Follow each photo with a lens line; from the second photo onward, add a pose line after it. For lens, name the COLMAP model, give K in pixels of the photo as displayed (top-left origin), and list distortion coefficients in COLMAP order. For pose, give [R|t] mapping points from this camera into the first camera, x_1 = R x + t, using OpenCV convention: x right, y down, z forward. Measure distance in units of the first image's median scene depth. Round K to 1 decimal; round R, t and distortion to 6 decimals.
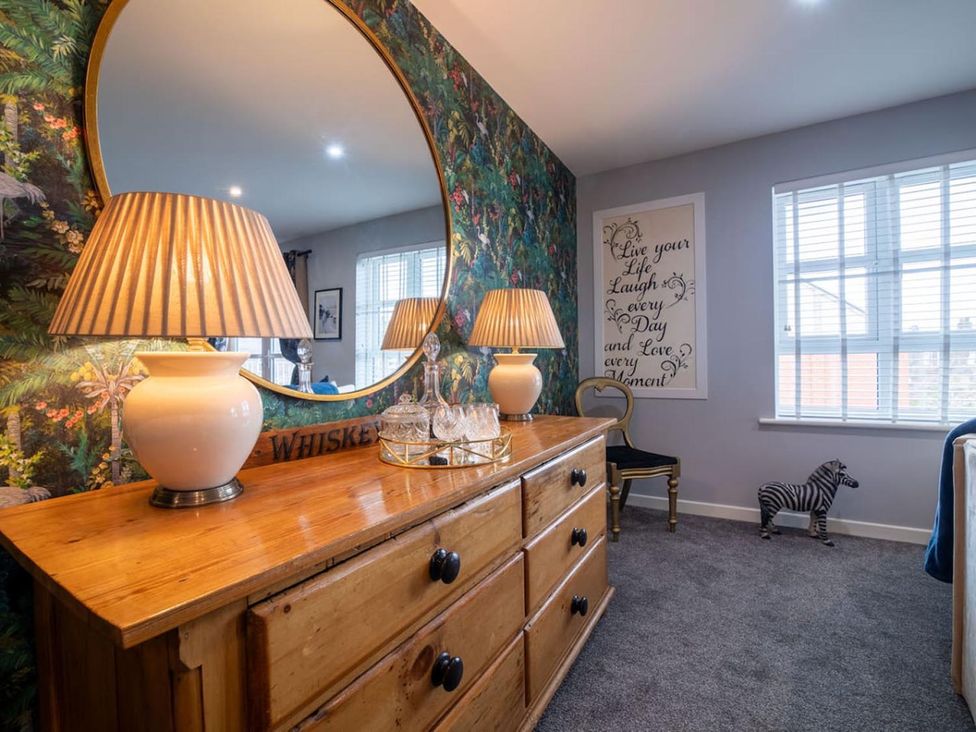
lens RADIAL K [[446.0, 0, 497.3], [0, 446.0, 369.8], [0, 0, 1]] dist [-0.011605, -0.001874]
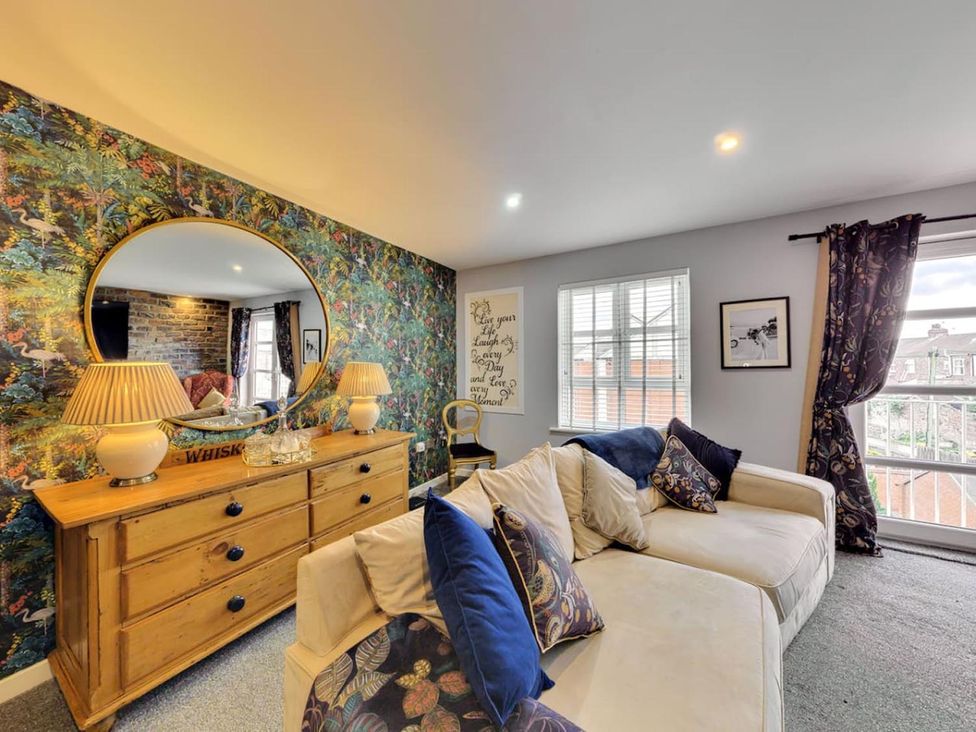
lens RADIAL K [[348.4, 0, 504.2], [0, 348.4, 368.0], [0, 0, 1]] dist [0.002207, -0.000149]
pose [[0.999263, 0.009060, 0.037304, 0.538808], [-0.008802, 0.999936, -0.007075, -0.143378], [-0.037365, 0.006742, 0.999279, -0.414468]]
